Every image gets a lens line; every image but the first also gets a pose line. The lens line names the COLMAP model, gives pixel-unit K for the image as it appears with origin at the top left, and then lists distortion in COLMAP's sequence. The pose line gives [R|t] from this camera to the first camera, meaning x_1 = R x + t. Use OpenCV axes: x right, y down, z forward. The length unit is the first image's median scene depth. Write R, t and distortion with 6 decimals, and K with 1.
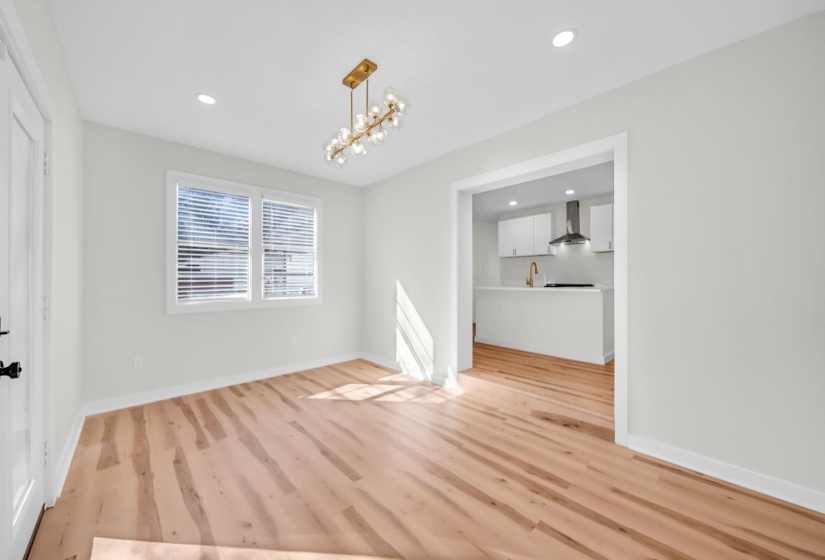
lens RADIAL K [[303.5, 0, 408.1], [0, 303.5, 282.1], [0, 0, 1]] dist [-0.000879, -0.000062]
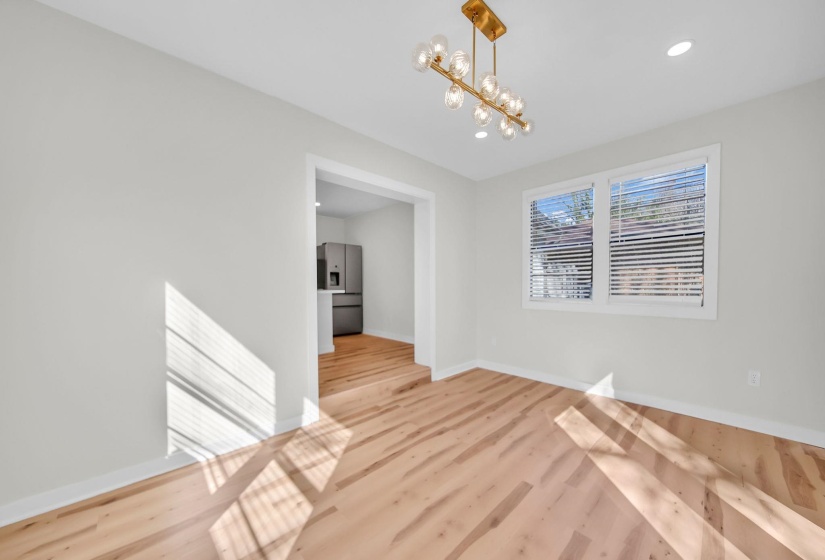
lens RADIAL K [[291.7, 0, 412.1], [0, 291.7, 294.7], [0, 0, 1]] dist [-0.001250, -0.000173]
pose [[-0.004549, -0.035341, 0.999365, -0.629789], [0.012506, 0.999295, 0.035396, 0.001925], [-0.999911, 0.012659, -0.004104, 0.798545]]
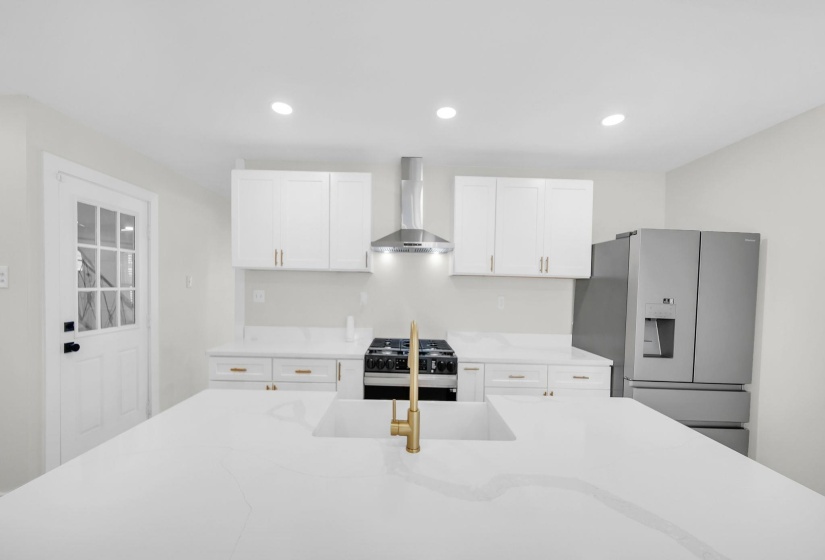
lens RADIAL K [[291.7, 0, 412.1], [0, 291.7, 294.7], [0, 0, 1]] dist [-0.001250, -0.000173]
pose [[0.673066, -0.003902, 0.739572, 0.379426], [-0.020017, 0.999524, 0.023491, -0.127479], [-0.739311, -0.030615, 0.672668, 1.233016]]
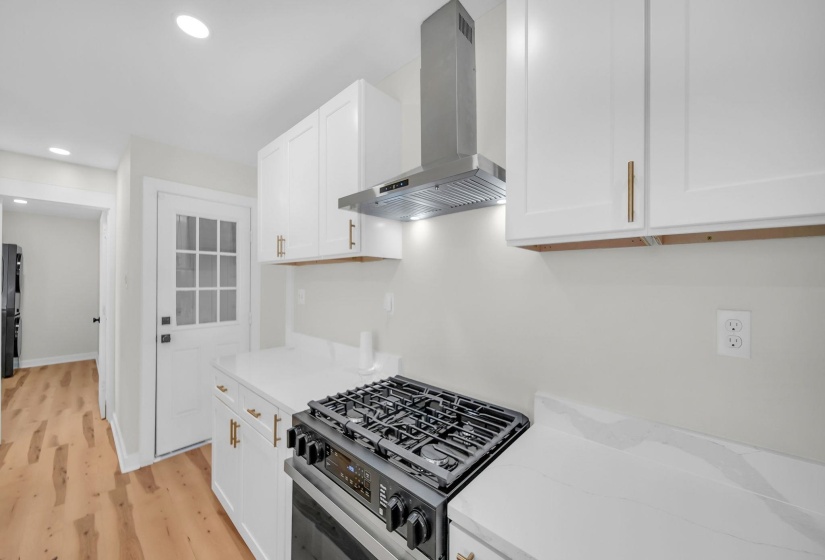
lens RADIAL K [[303.5, 0, 408.1], [0, 303.5, 282.1], [0, 0, 1]] dist [-0.000879, -0.000062]
pose [[0.996872, 0.005764, 0.078819, 0.880214], [-0.005603, 0.999982, -0.002264, -0.128885], [-0.078831, 0.001815, 0.996886, 1.379254]]
